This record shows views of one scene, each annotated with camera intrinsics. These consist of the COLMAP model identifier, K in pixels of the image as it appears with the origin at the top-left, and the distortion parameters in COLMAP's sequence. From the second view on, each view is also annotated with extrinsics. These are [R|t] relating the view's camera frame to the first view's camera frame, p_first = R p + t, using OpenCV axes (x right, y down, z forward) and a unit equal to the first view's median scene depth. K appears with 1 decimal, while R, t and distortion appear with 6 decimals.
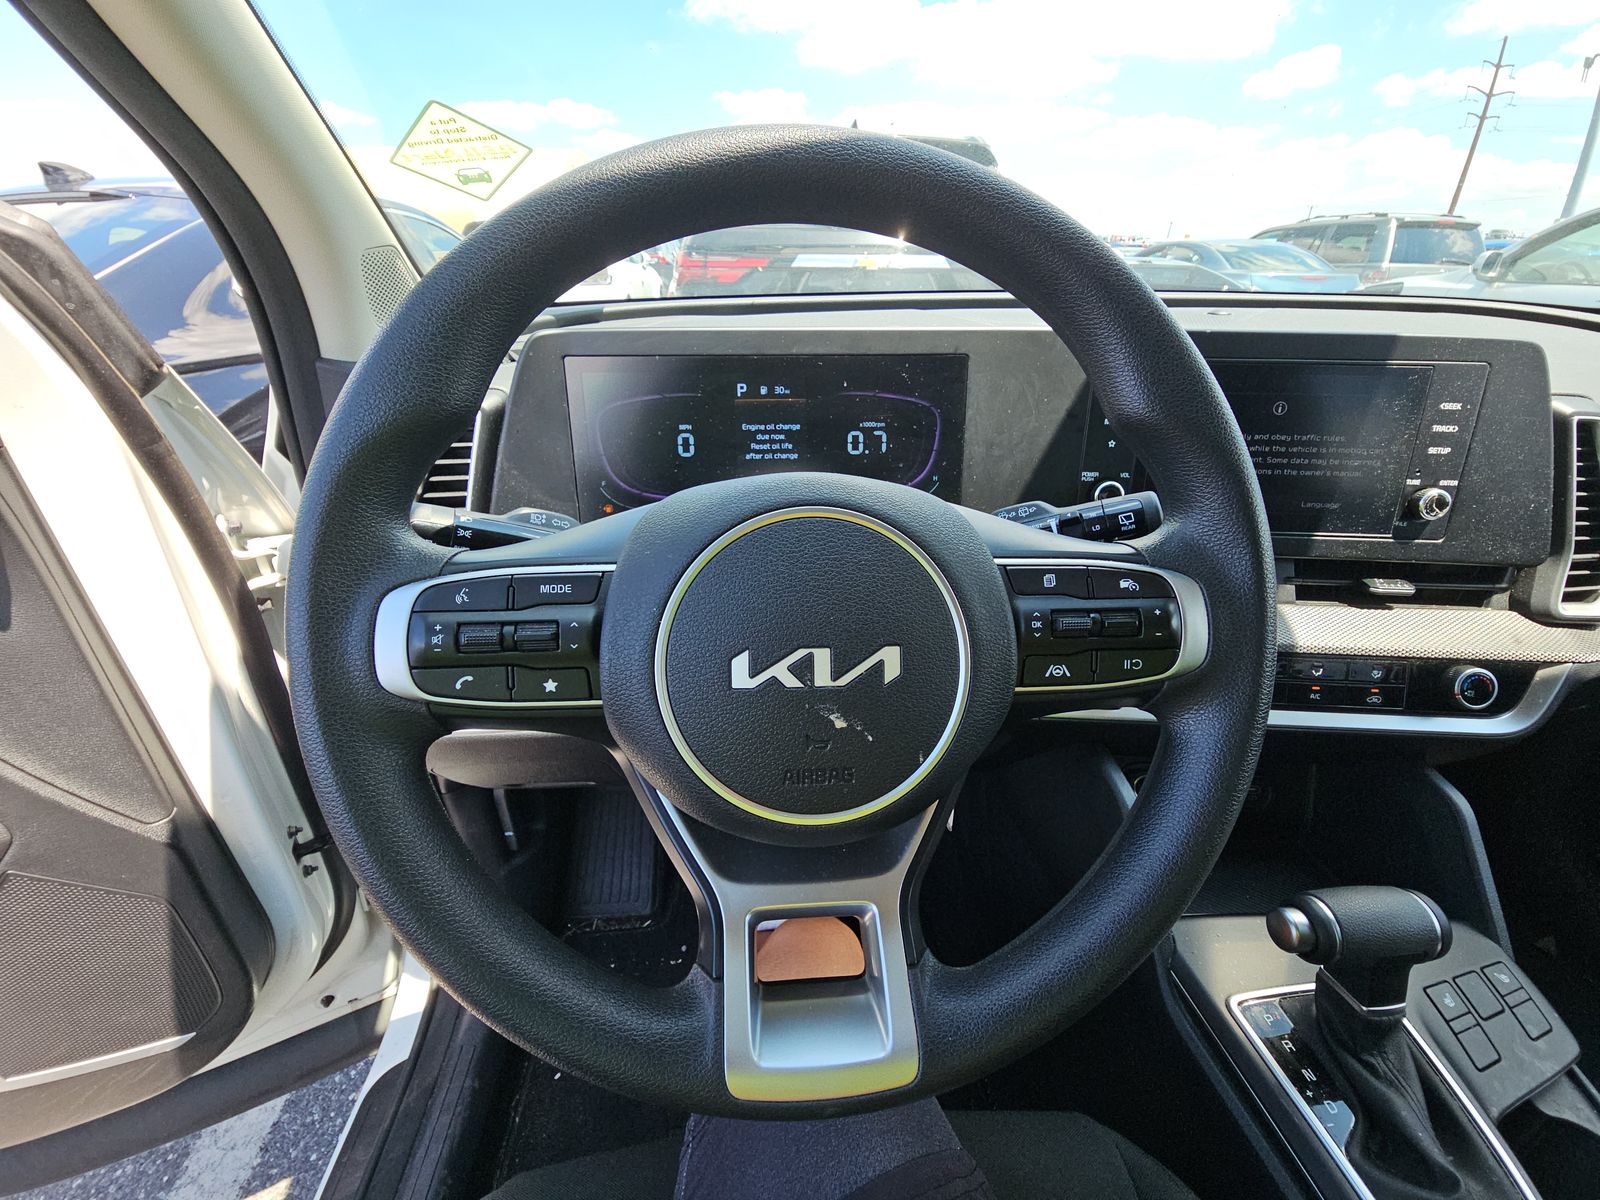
lens RADIAL K [[644.9, 0, 800.4], [0, 644.9, 602.3], [0, 0, 1]] dist [-0.002840, -0.000232]
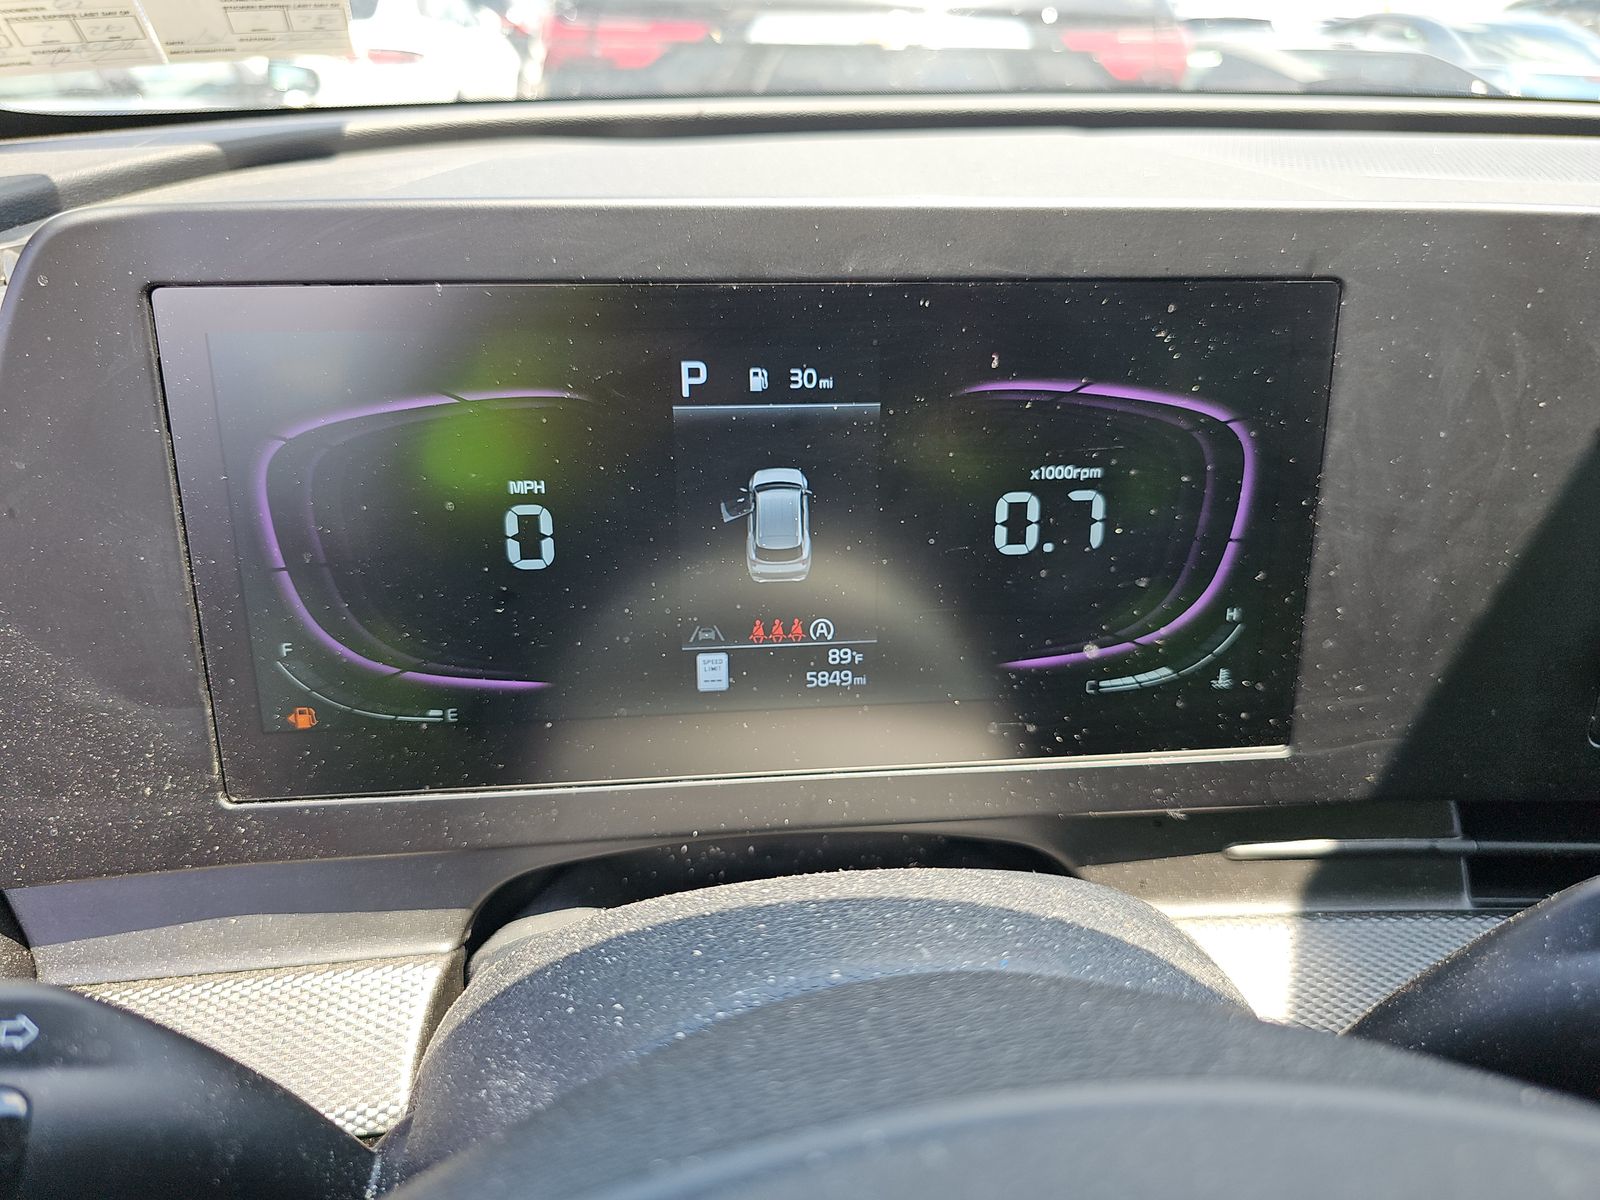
lens RADIAL K [[1081.1, 0, 797.1], [0, 1081.1, 596.0], [0, 0, 1]] dist [-0.019958, 0.005519]
pose [[0.999739, -0.001457, 0.022813, -0.048025], [0.001610, 0.999976, -0.006696, -0.205050], [-0.022802, 0.006731, 0.999717, 0.417853]]
